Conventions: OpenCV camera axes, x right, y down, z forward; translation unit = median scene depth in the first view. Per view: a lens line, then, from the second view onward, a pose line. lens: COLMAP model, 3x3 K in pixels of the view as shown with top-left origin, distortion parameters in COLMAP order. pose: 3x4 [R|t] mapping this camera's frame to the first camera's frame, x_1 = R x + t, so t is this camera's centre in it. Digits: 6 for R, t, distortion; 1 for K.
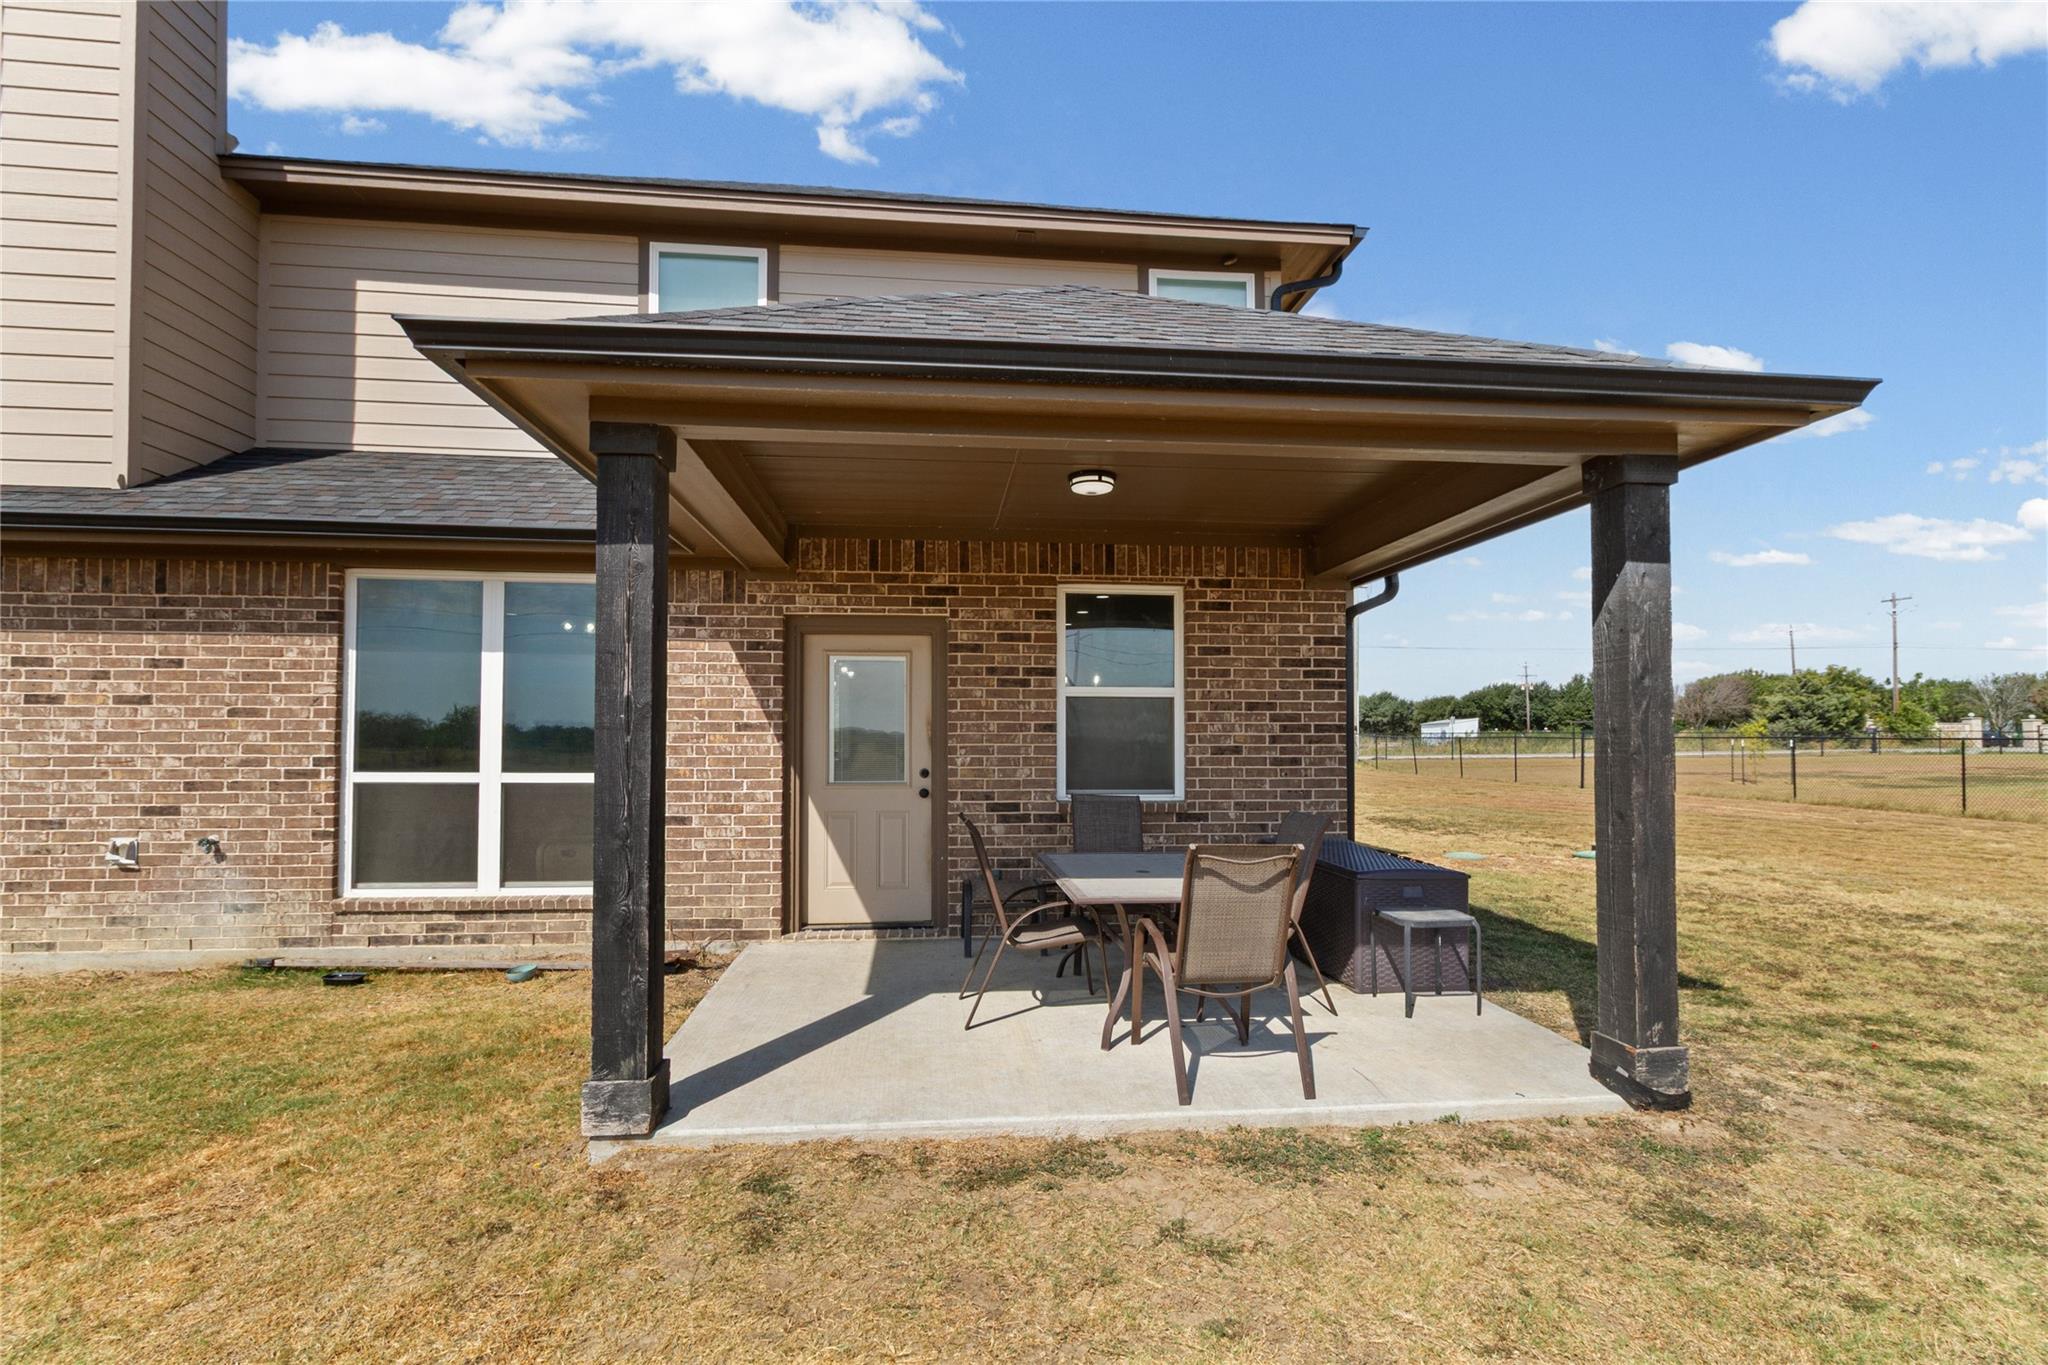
lens RADIAL K [[961.4, 0, 1022.6], [0, 961.4, 738.0], [0, 0, 1]] dist [0.004674, -0.001054]
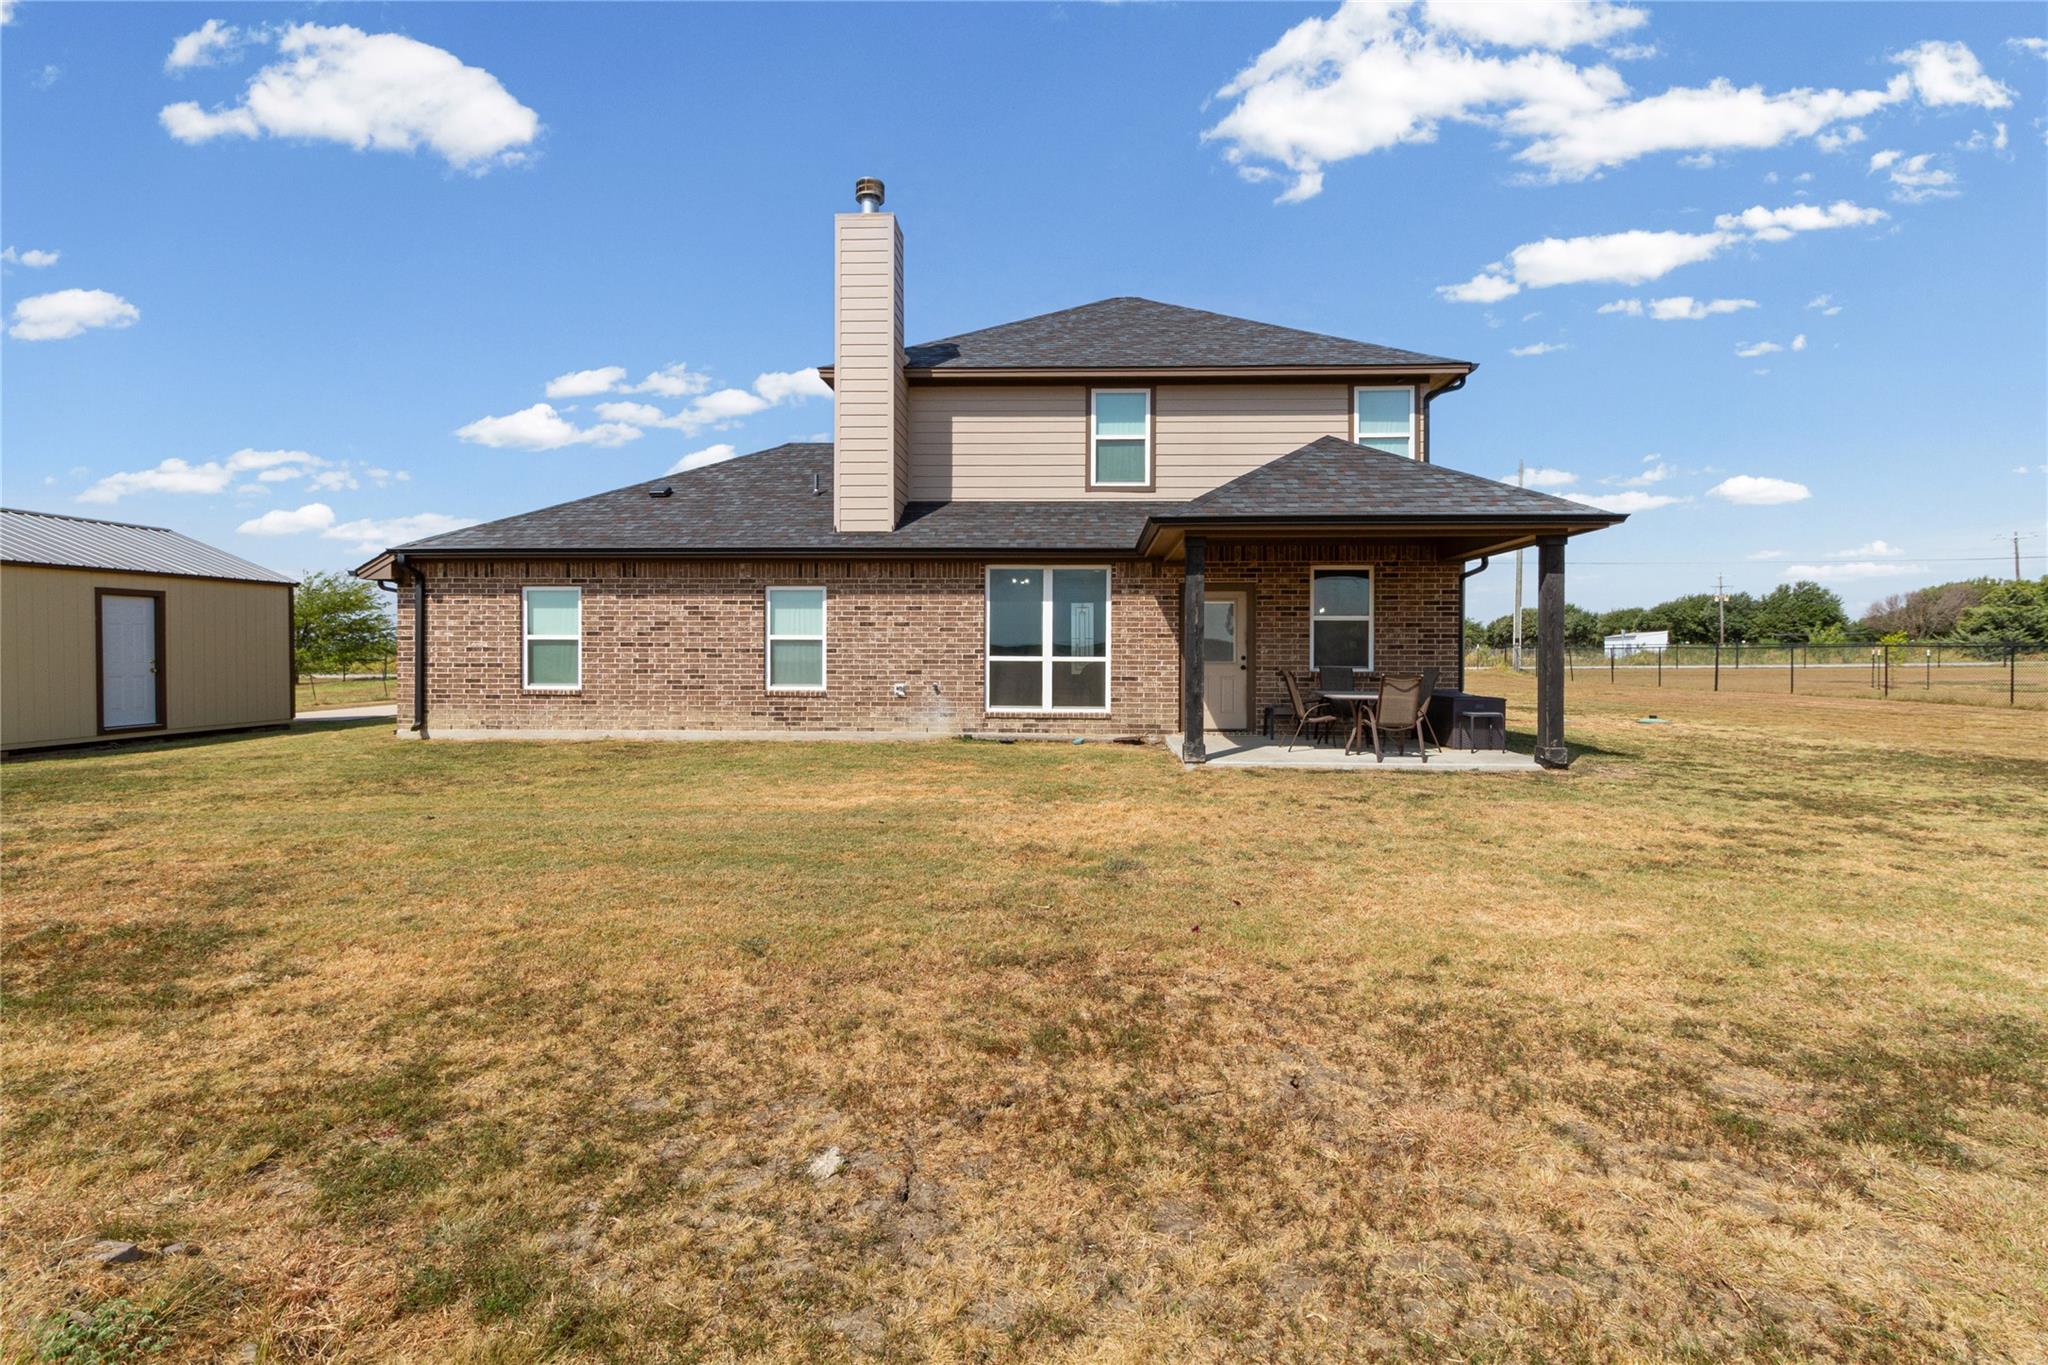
lens RADIAL K [[961.4, 0, 1040.6], [0, 961.4, 674.8], [0, 0, 1]] dist [0.004674, -0.001054]
pose [[0.989746, 0.003952, -0.142783, -0.239764], [-0.000587, 0.999721, 0.023603, 0.024457], [0.142836, -0.023277, 0.989473, -1.117960]]
